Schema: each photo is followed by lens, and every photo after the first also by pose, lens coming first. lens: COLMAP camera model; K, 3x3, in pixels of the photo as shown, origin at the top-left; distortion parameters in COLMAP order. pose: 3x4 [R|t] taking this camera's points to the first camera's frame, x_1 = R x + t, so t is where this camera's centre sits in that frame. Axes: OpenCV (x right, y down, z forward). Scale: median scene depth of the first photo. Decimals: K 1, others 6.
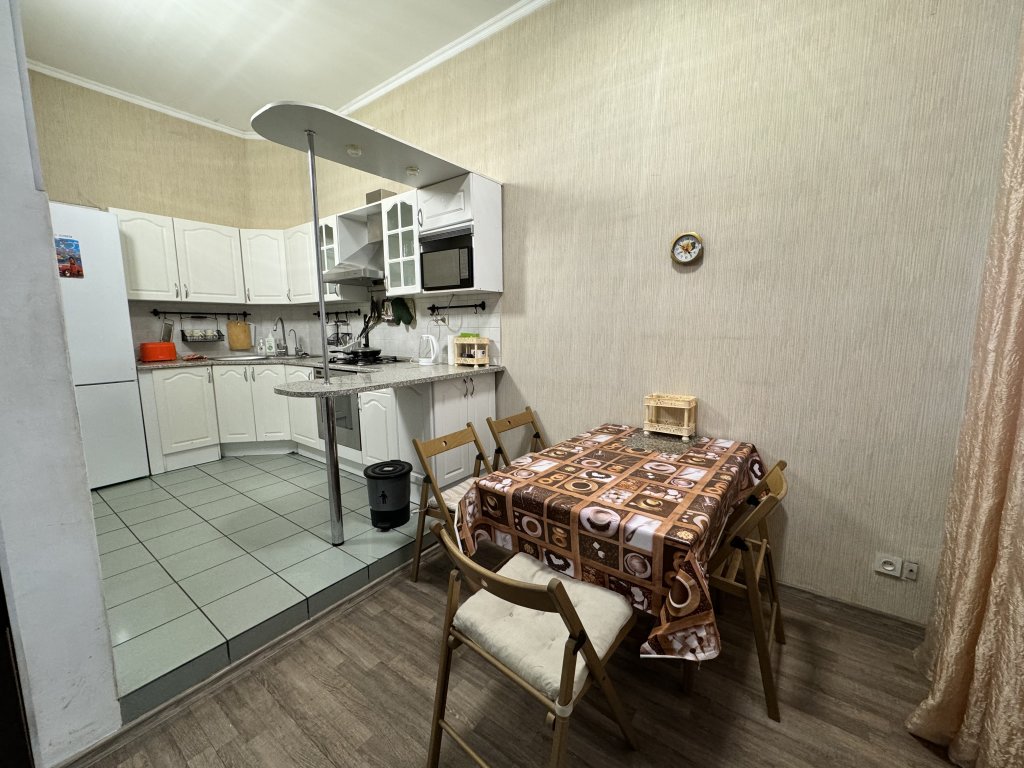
lens RADIAL K [[408.5, 0, 512.9], [0, 408.5, 381.1], [0, 0, 1]] dist [-0.000554, -0.000212]
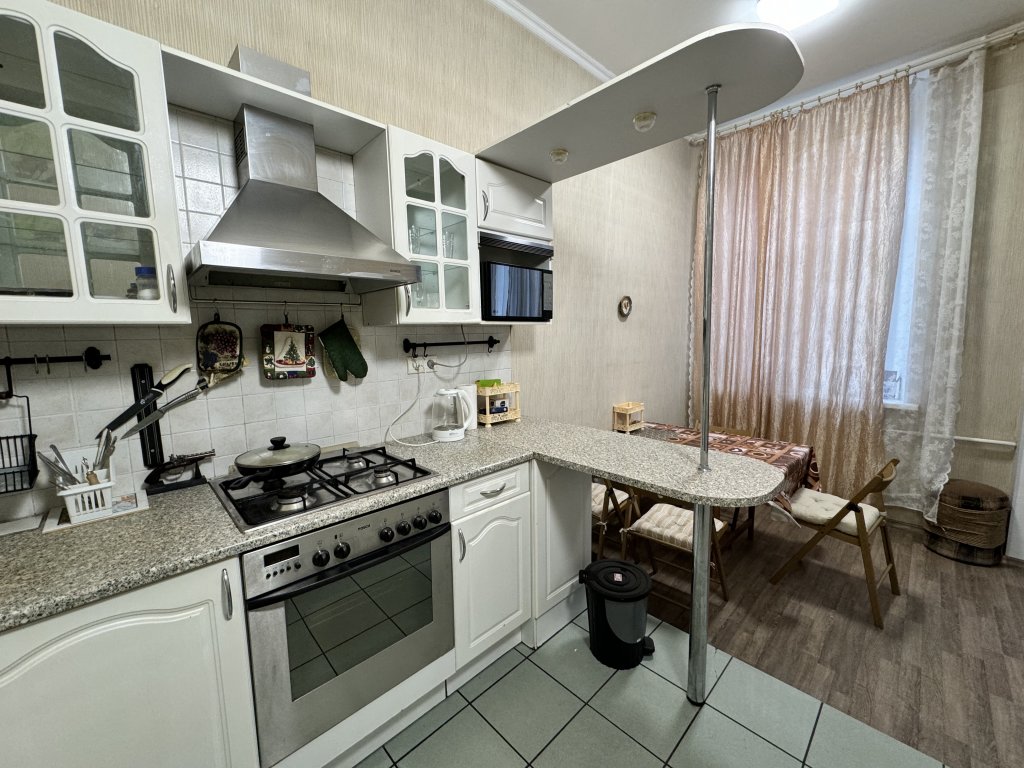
lens RADIAL K [[408.5, 0, 512.9], [0, 408.5, 380.9], [0, 0, 1]] dist [-0.000554, -0.000212]
pose [[0.164974, -0.106999, 0.980477, -0.868470], [0.151437, 0.985058, 0.082018, -0.179167], [-0.974603, 0.134949, 0.178712, 0.883943]]
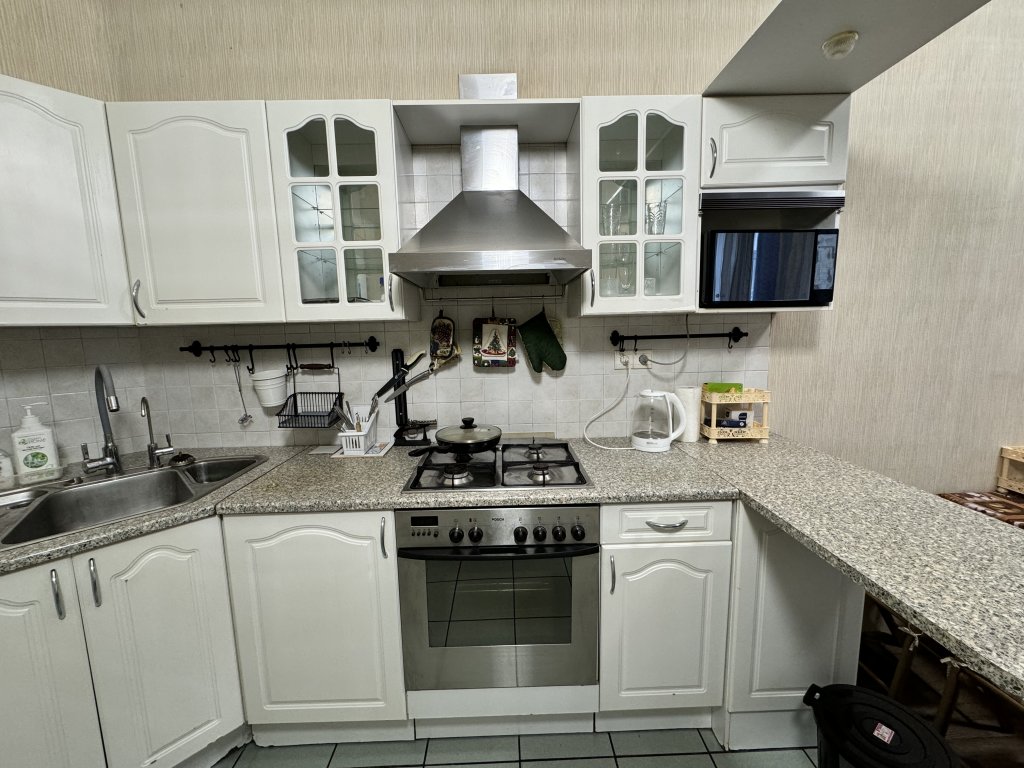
lens RADIAL K [[408.5, 0, 513.8], [0, 408.5, 381.4], [0, 0, 1]] dist [-0.000554, -0.000212]
pose [[0.789322, -0.087096, 0.607770, -0.730150], [0.097619, 0.995098, 0.015823, -0.167530], [-0.606169, 0.046841, 0.793955, 0.773833]]
